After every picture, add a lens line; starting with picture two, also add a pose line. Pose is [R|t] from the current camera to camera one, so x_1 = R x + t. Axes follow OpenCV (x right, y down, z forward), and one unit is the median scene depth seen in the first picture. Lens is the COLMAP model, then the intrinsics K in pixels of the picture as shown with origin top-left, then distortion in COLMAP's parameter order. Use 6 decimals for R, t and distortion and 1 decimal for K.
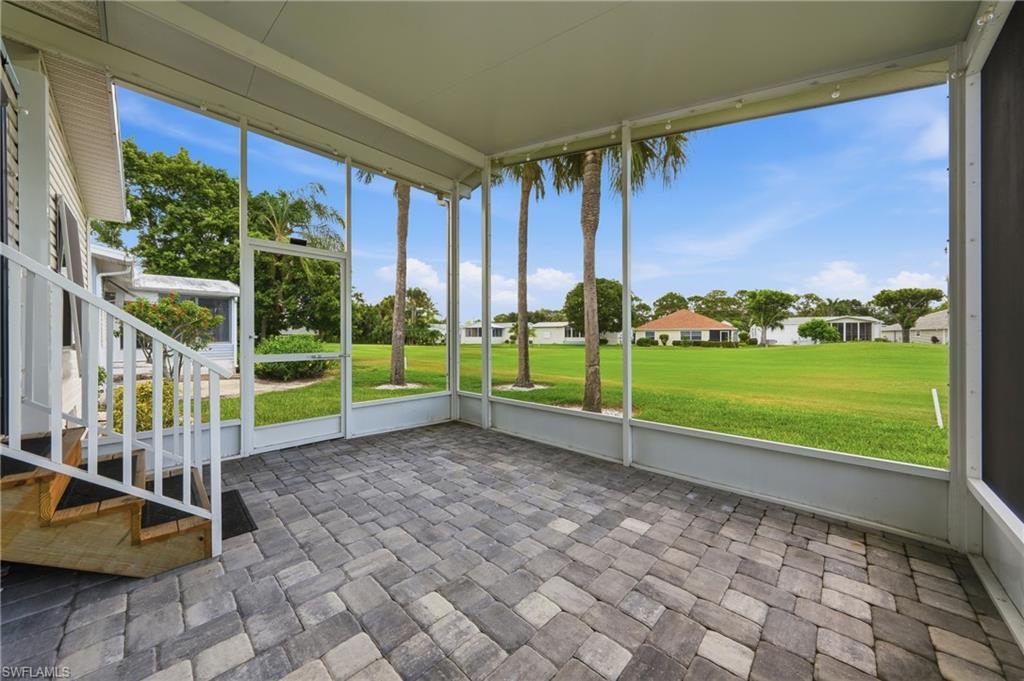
lens RADIAL K [[351.7, 0, 515.6], [0, 351.7, 333.9], [0, 0, 1]] dist [-0.001042, -0.000093]
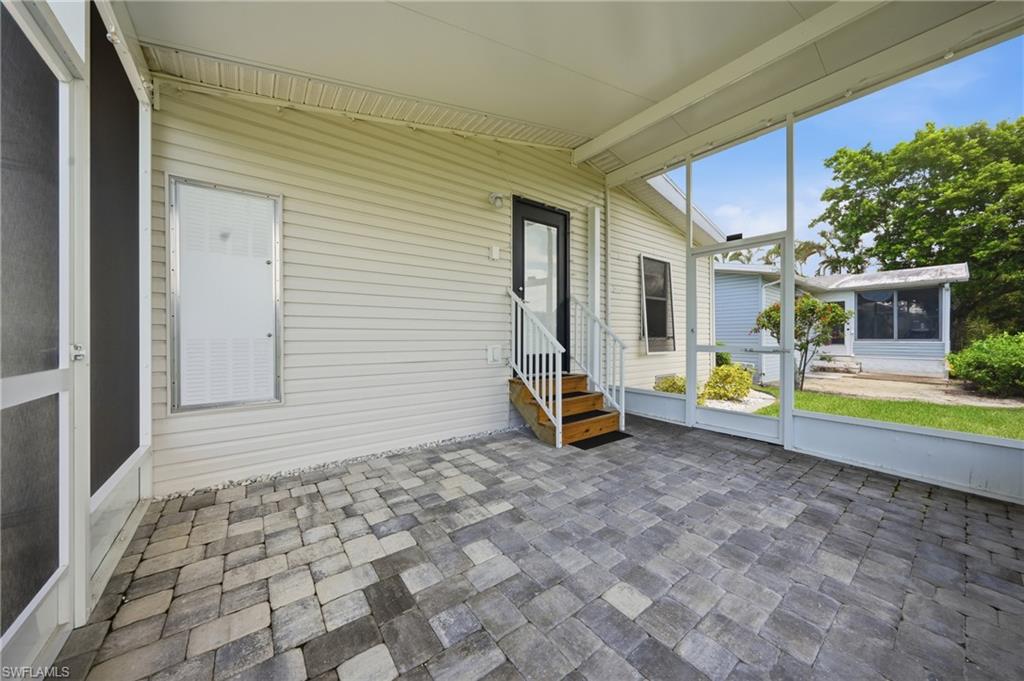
lens RADIAL K [[351.7, 0, 516.4], [0, 351.7, 341.6], [0, 0, 1]] dist [-0.001042, -0.000093]
pose [[-0.152969, 0.017330, -0.988079, 0.623284], [0.007803, 0.999836, 0.016328, 0.027400], [0.988200, -0.005212, -0.153079, 0.671658]]
